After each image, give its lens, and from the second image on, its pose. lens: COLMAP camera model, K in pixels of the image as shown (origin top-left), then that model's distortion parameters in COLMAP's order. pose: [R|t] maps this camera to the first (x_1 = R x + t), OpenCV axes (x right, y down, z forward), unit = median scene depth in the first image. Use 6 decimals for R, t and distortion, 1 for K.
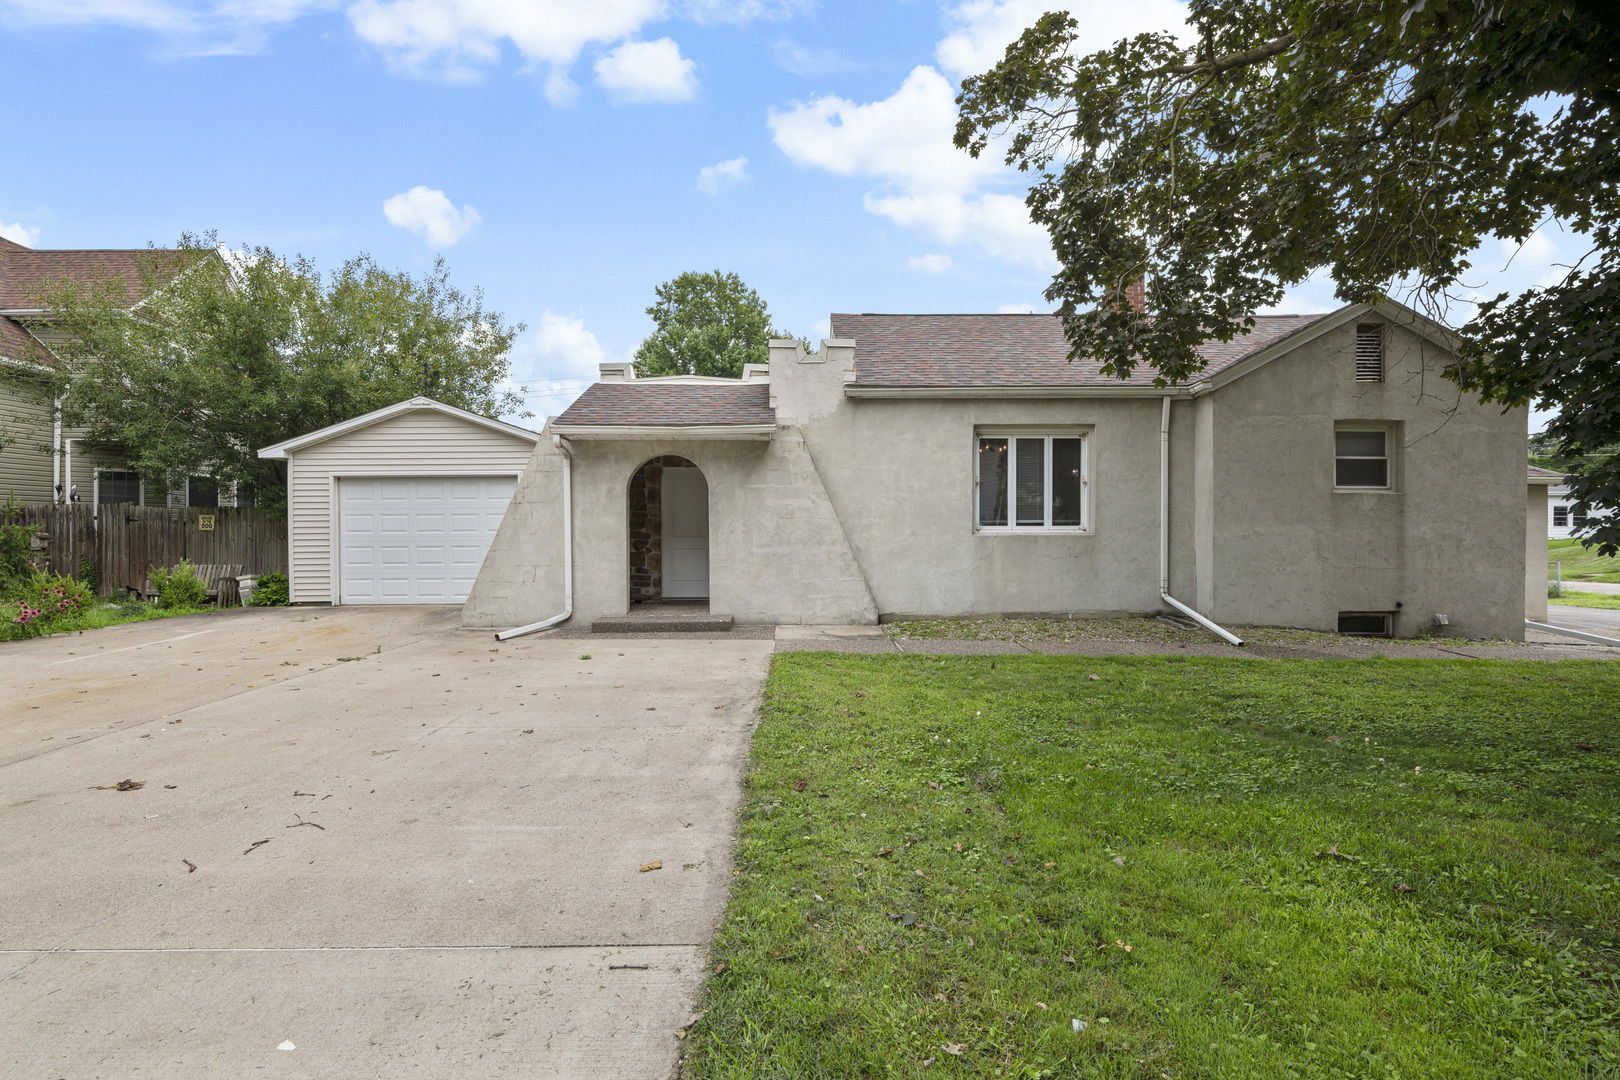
lens RADIAL K [[826.2, 0, 808.7], [0, 826.2, 542.0], [0, 0, 1]] dist [-0.003233, -0.000465]
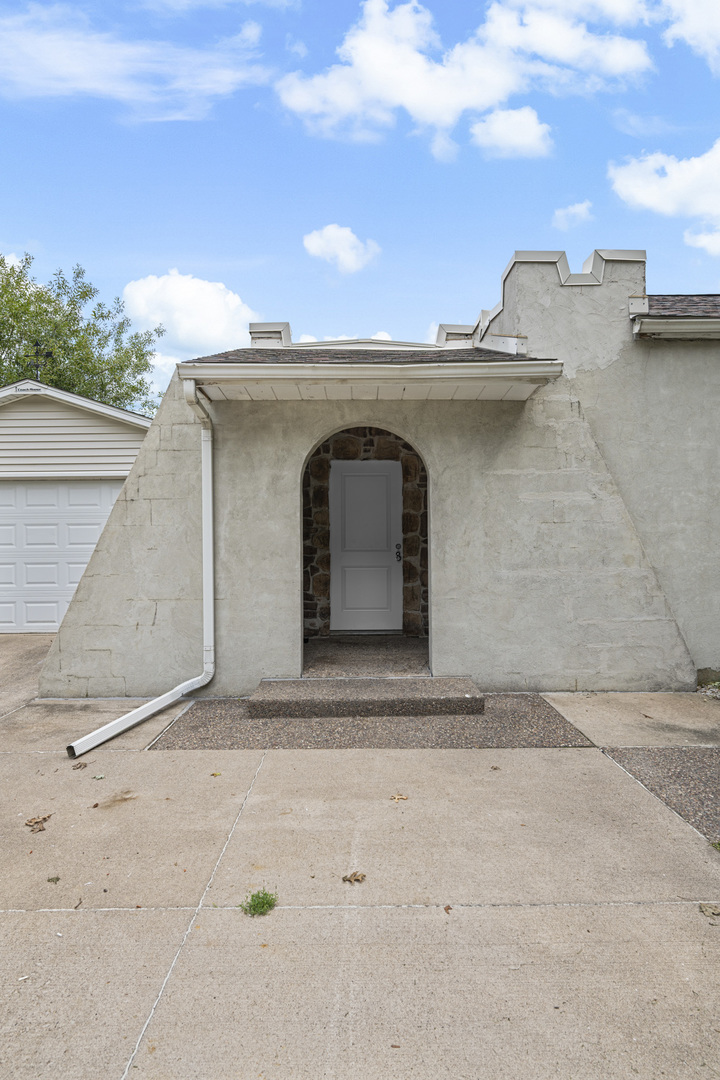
lens RADIAL K [[550.8, 0, 361.2], [0, 550.8, 538.6], [0, 0, 1]] dist [-0.003233, -0.000465]
pose [[0.999943, -0.004281, -0.009742, -0.169528], [0.004053, 0.999720, -0.023309, -0.007251], [0.009839, 0.023268, 0.999681, 0.577781]]
